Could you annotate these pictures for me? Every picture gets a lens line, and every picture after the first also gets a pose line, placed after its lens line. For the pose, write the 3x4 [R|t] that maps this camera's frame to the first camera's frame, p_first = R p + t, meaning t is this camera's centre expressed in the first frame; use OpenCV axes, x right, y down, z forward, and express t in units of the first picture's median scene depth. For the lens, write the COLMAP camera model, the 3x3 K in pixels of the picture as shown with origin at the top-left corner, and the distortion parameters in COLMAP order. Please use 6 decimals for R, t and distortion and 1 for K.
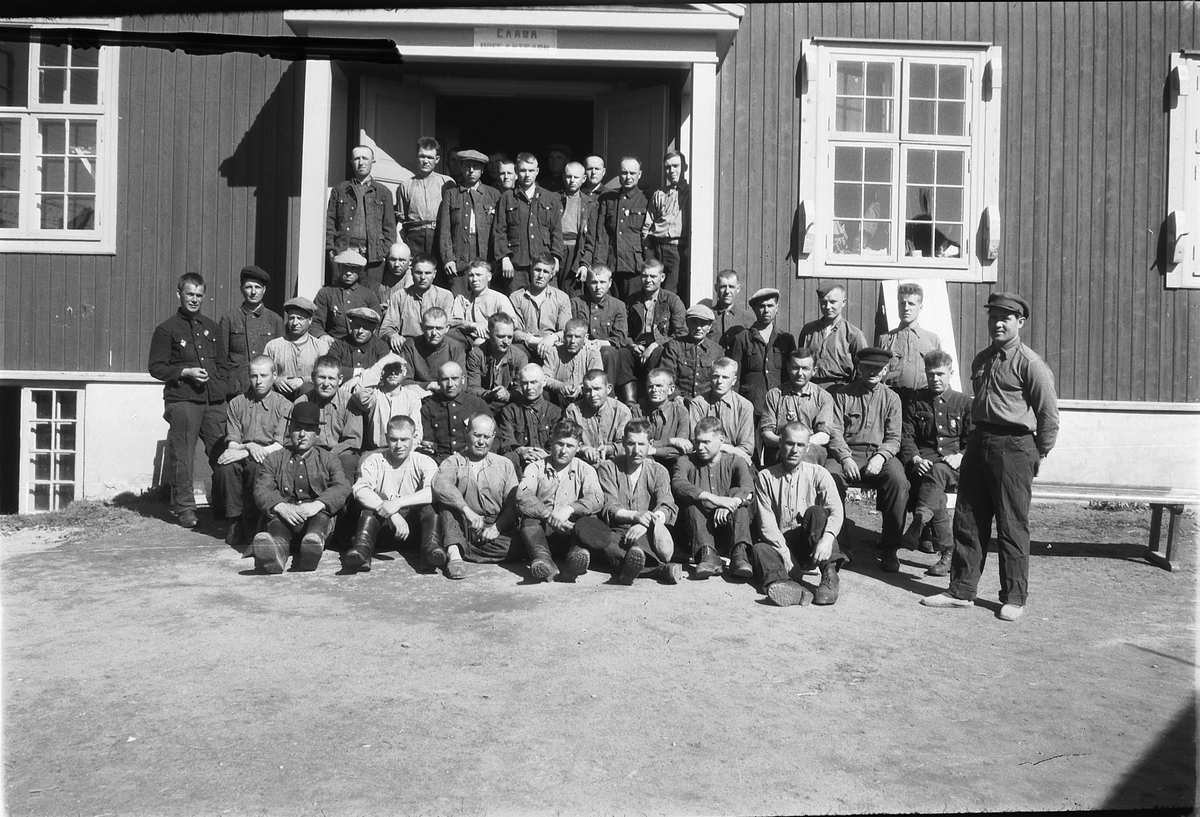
lens RADIAL K [[1327.4, 0, 601.8], [0, 1327.4, 434.8], [0, 0, 1]] dist [-0.013064, 0.004417]
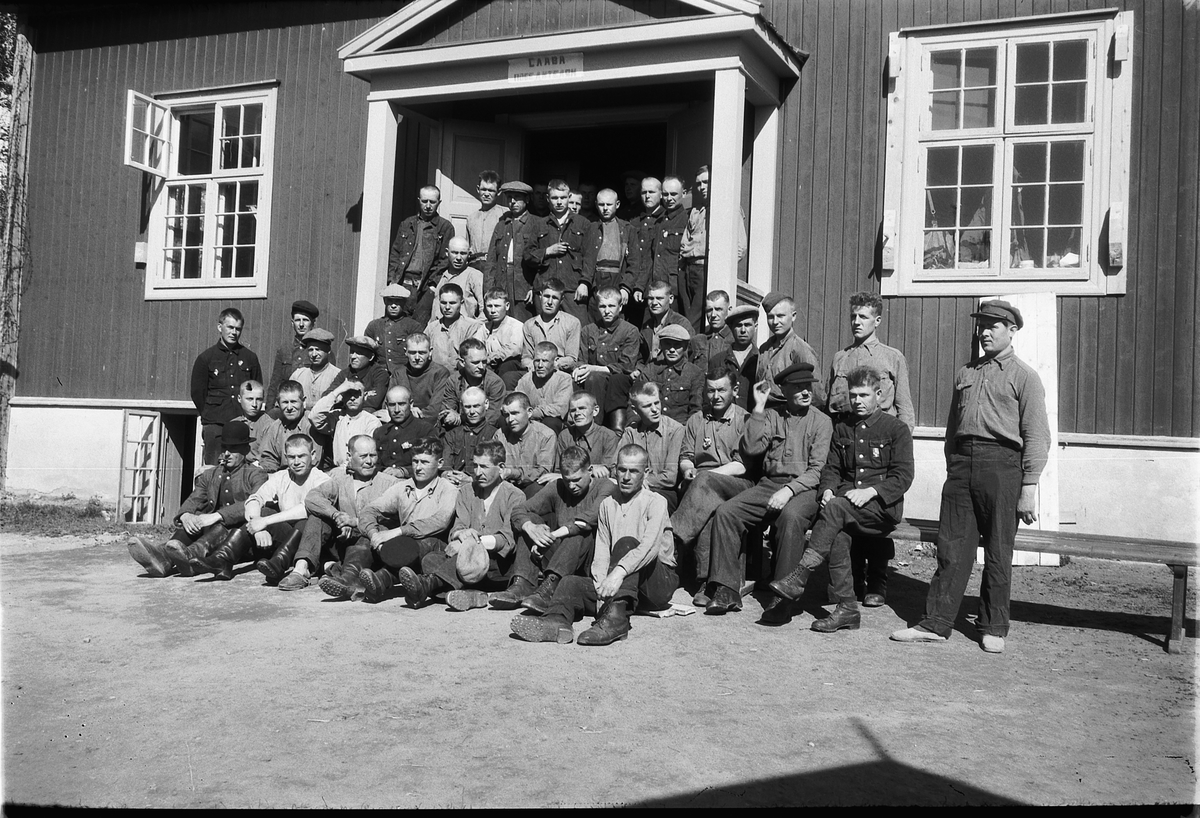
lens RADIAL K [[1328.3, 0, 600.0], [0, 1328.3, 409.0], [0, 0, 1]] dist [0.019176, -0.004120]
pose [[0.900164, 0.000780, -0.435550, 0.392365], [-0.030521, 0.997653, -0.061291, 0.017250], [0.434480, 0.068465, 0.898076, 0.133768]]
